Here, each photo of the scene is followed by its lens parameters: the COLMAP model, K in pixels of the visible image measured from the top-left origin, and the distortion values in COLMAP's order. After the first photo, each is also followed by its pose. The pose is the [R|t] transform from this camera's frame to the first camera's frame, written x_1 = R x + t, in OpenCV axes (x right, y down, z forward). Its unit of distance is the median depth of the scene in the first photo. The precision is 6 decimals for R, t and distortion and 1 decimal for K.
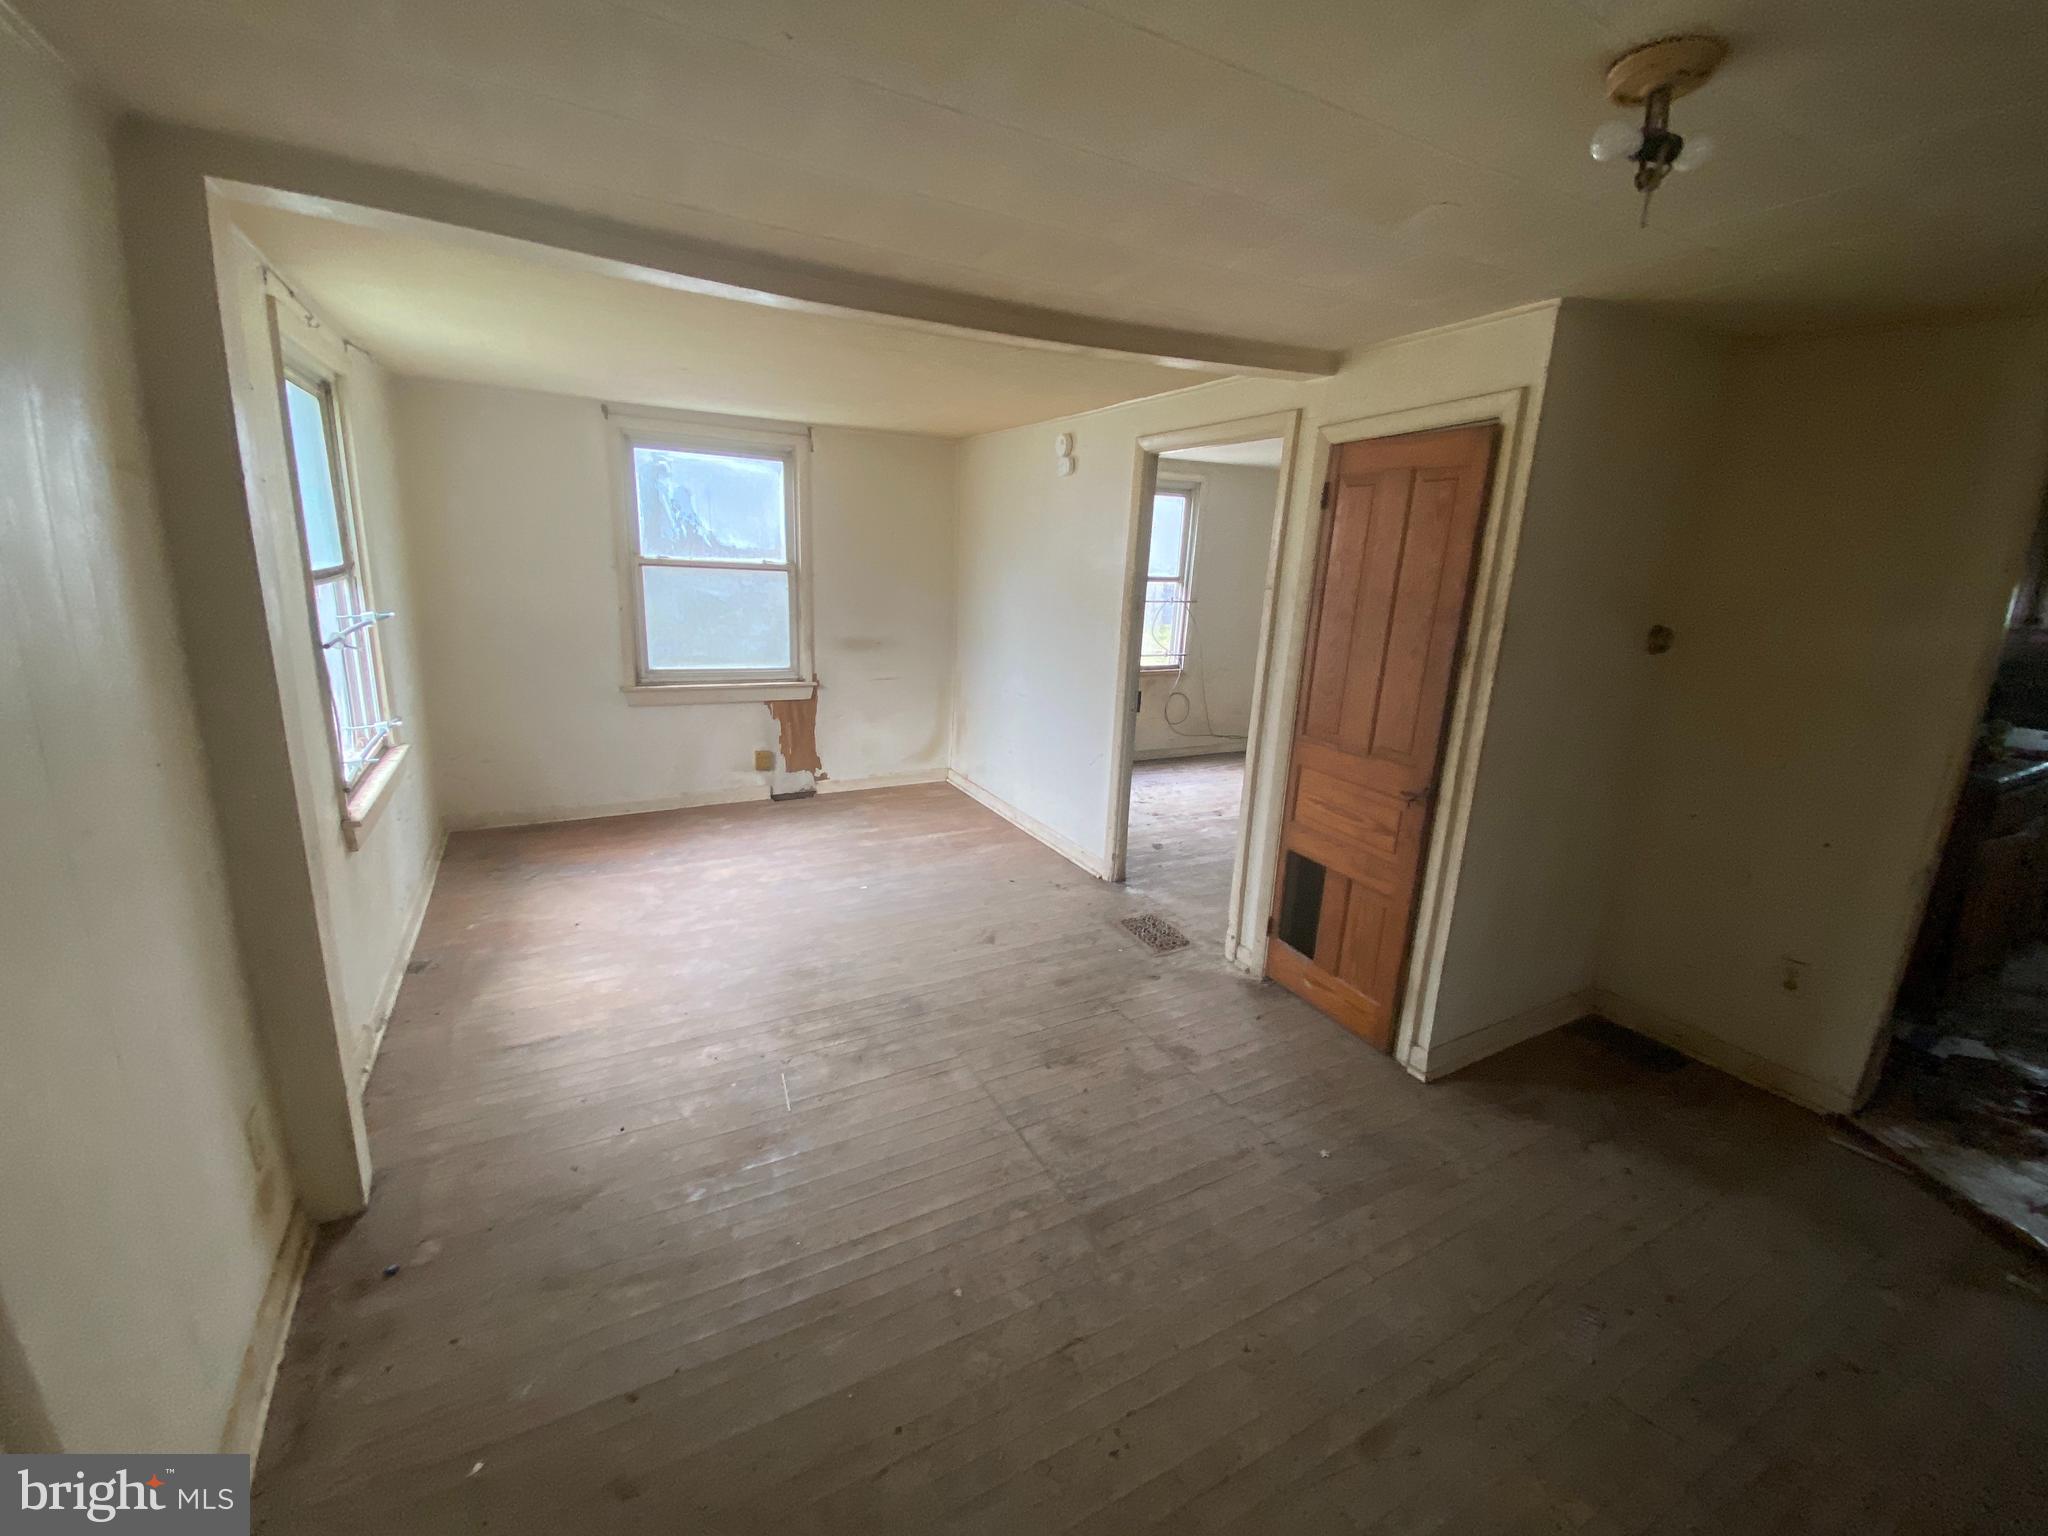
lens RADIAL K [[839.8, 0, 1031.6], [0, 839.8, 771.3], [0, 0, 1]] dist [-0.001042, -0.005621]
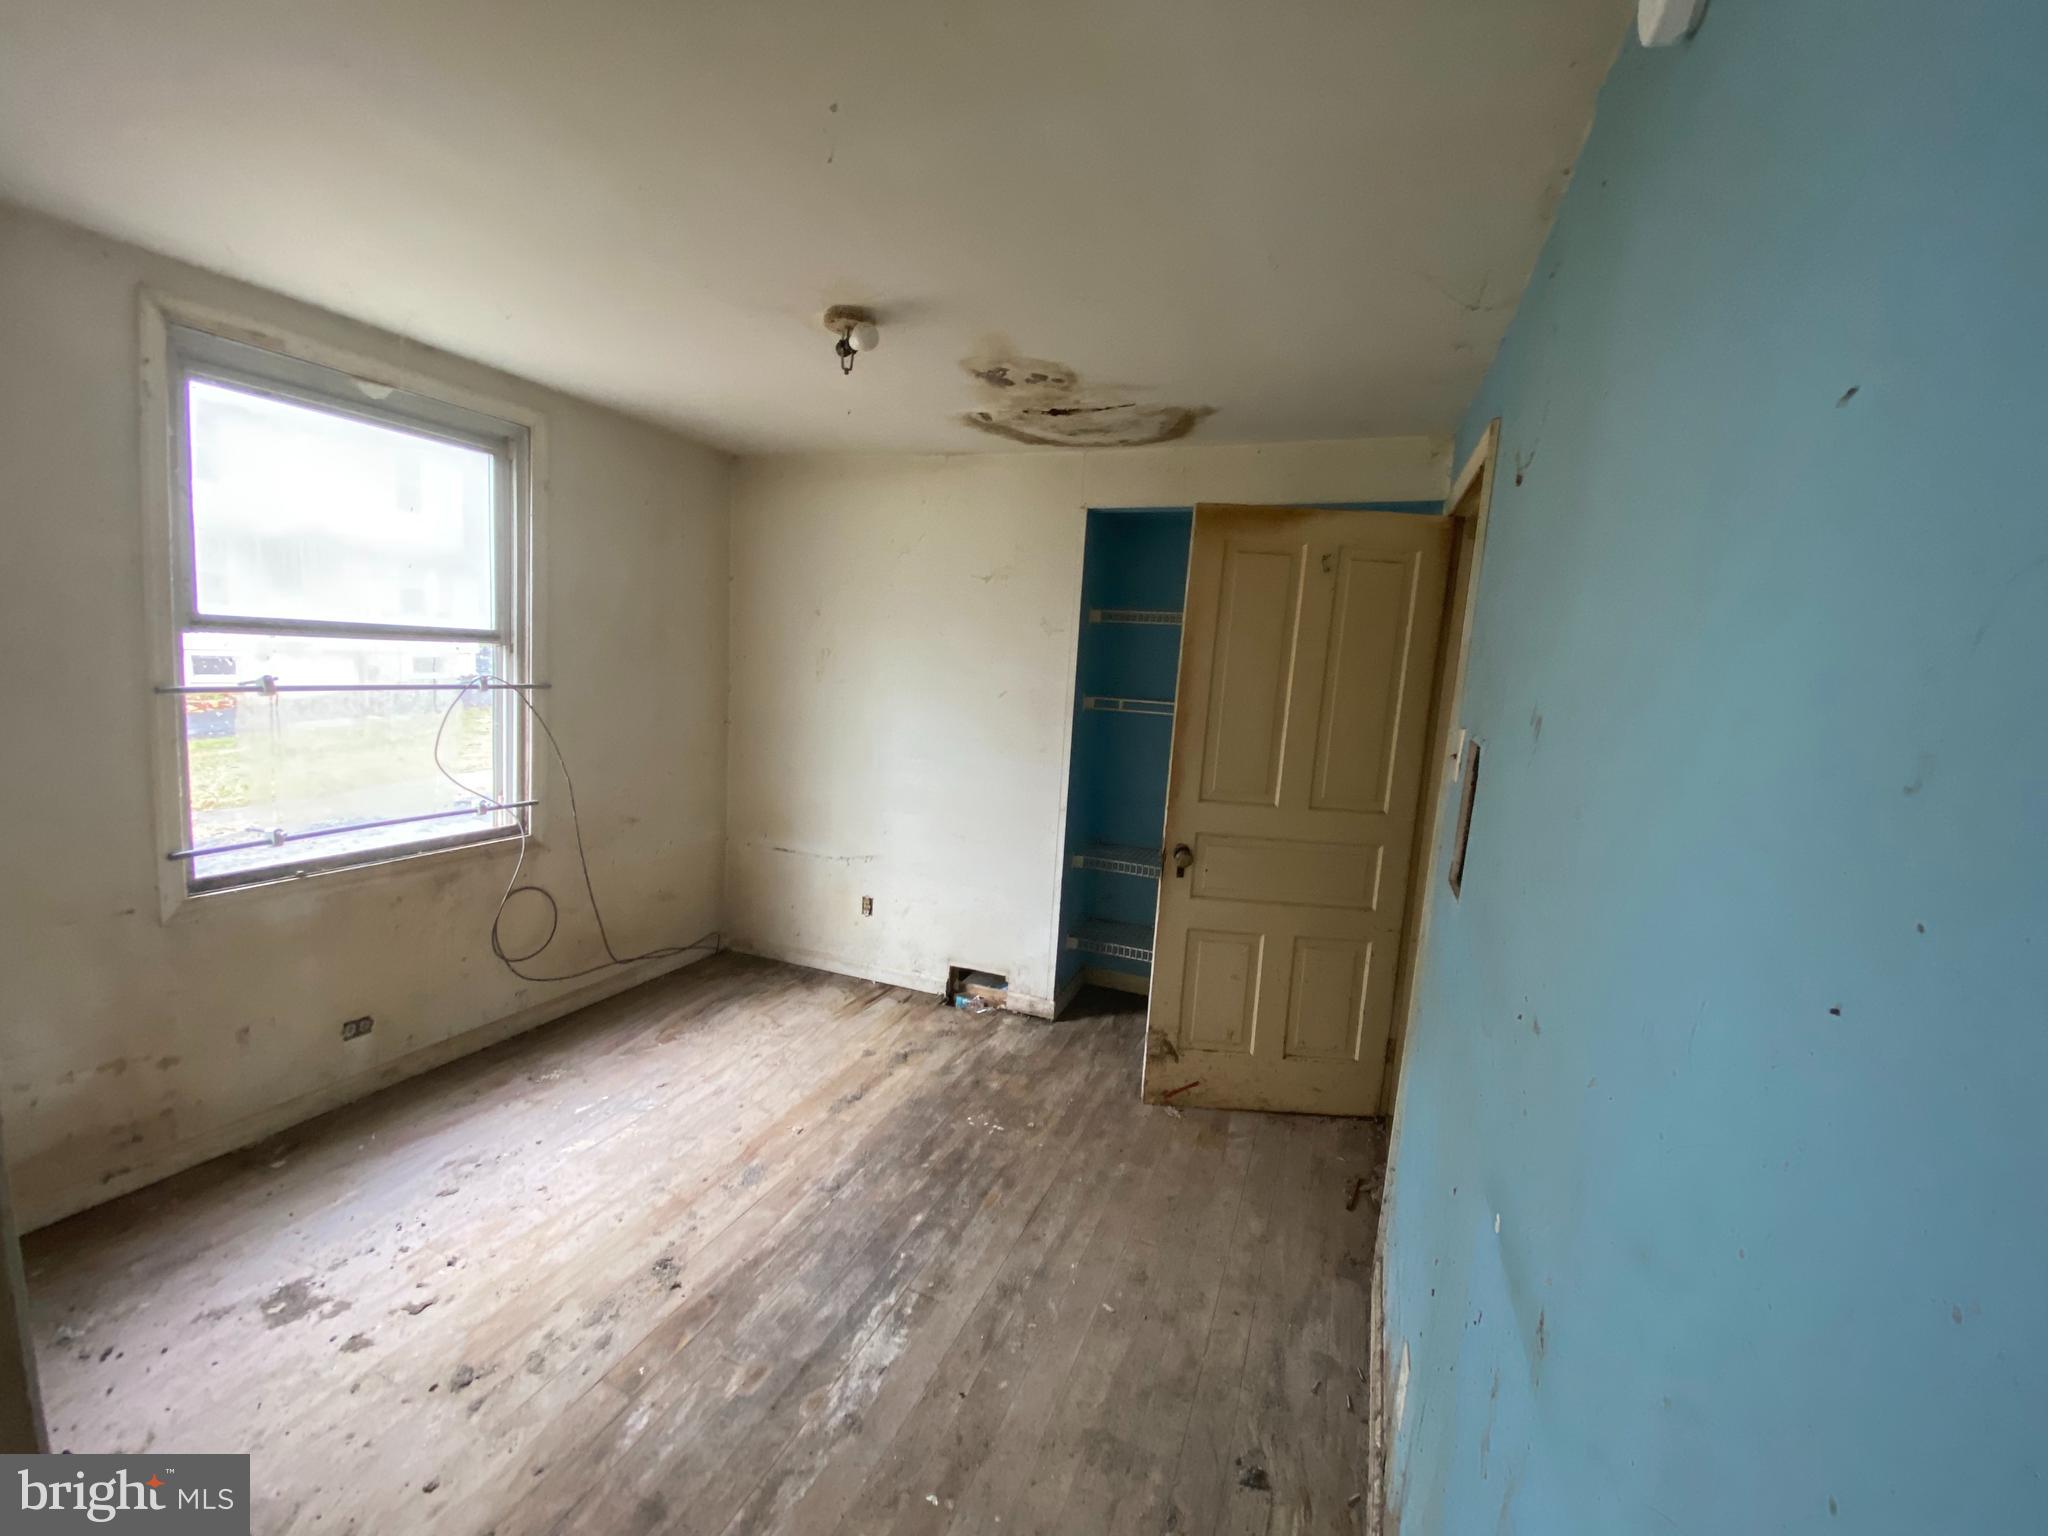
lens RADIAL K [[839.8, 0, 1028.0], [0, 839.8, 774.8], [0, 0, 1]] dist [-0.001042, -0.005621]
pose [[0.771776, -0.078121, 0.631078, 0.108667], [0.123943, 0.991872, -0.028793, -0.111718], [-0.623699, 0.100440, 0.775185, 0.502646]]
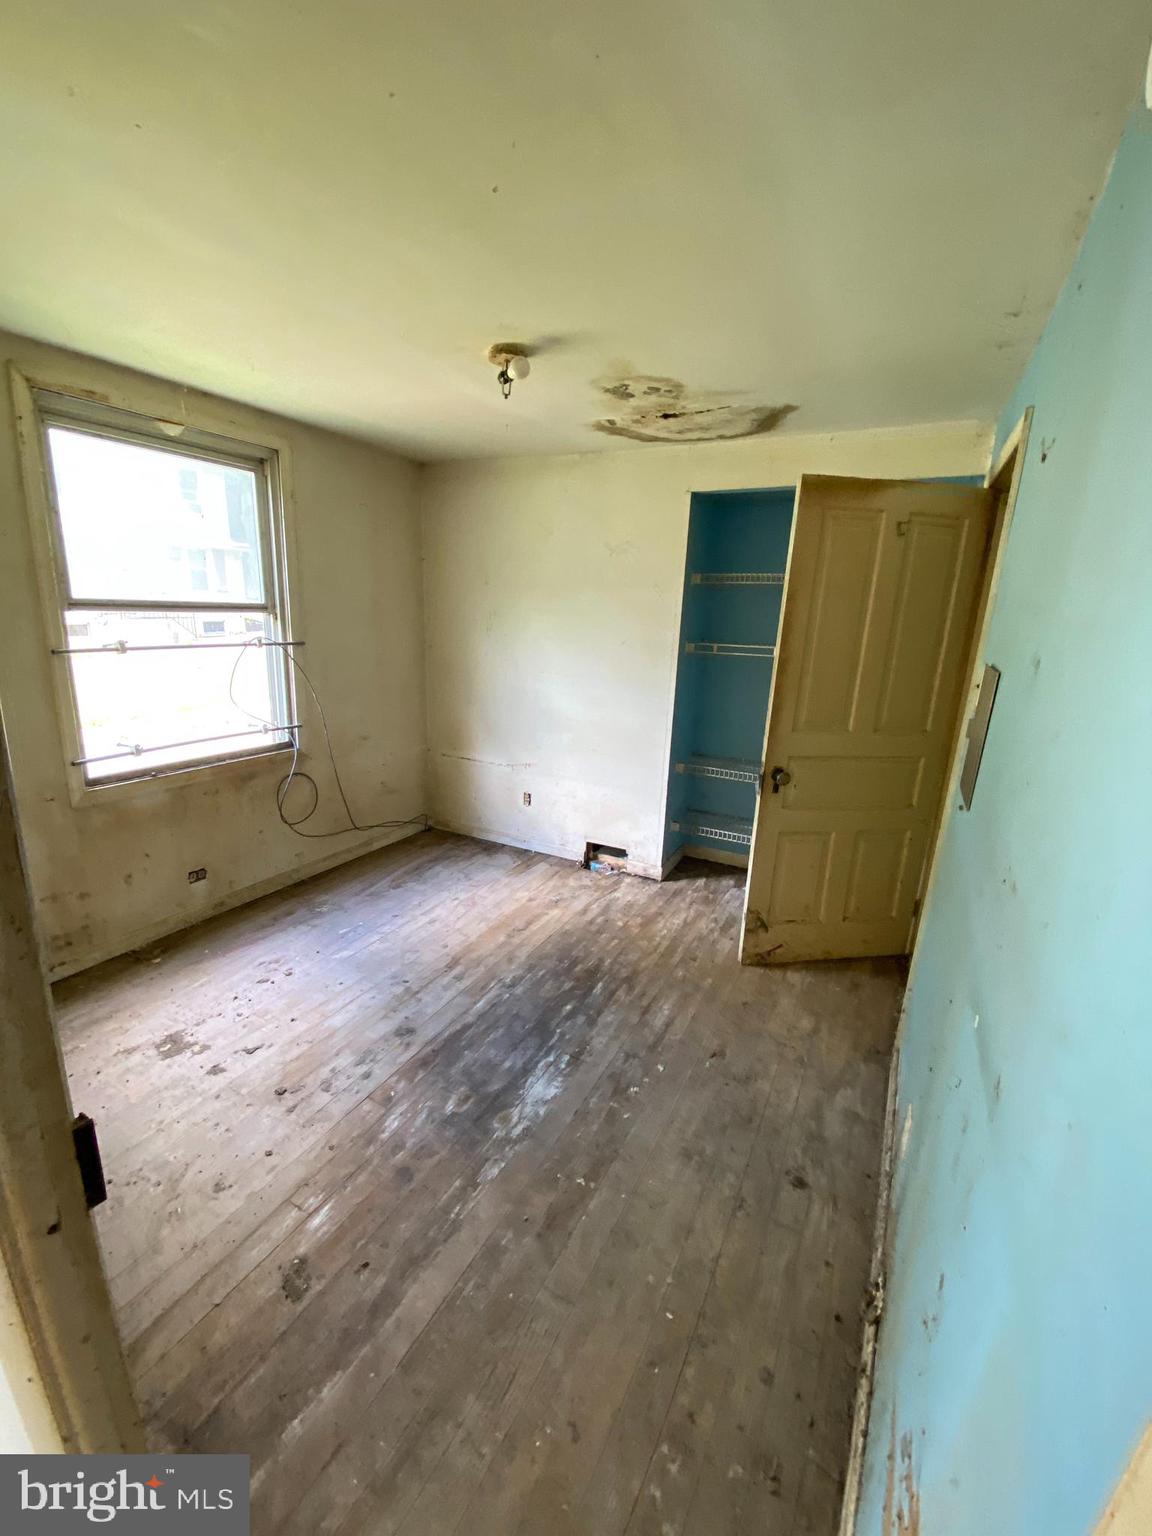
lens RADIAL K [[629.8, 0, 572.2], [0, 629.8, 778.3], [0, 0, 1]] dist [-0.001042, -0.005621]
pose [[0.836102, -0.152190, 0.527041, 0.101704], [0.131031, 0.988342, 0.077530, -0.112576], [-0.532696, 0.004236, 0.846296, 0.494845]]
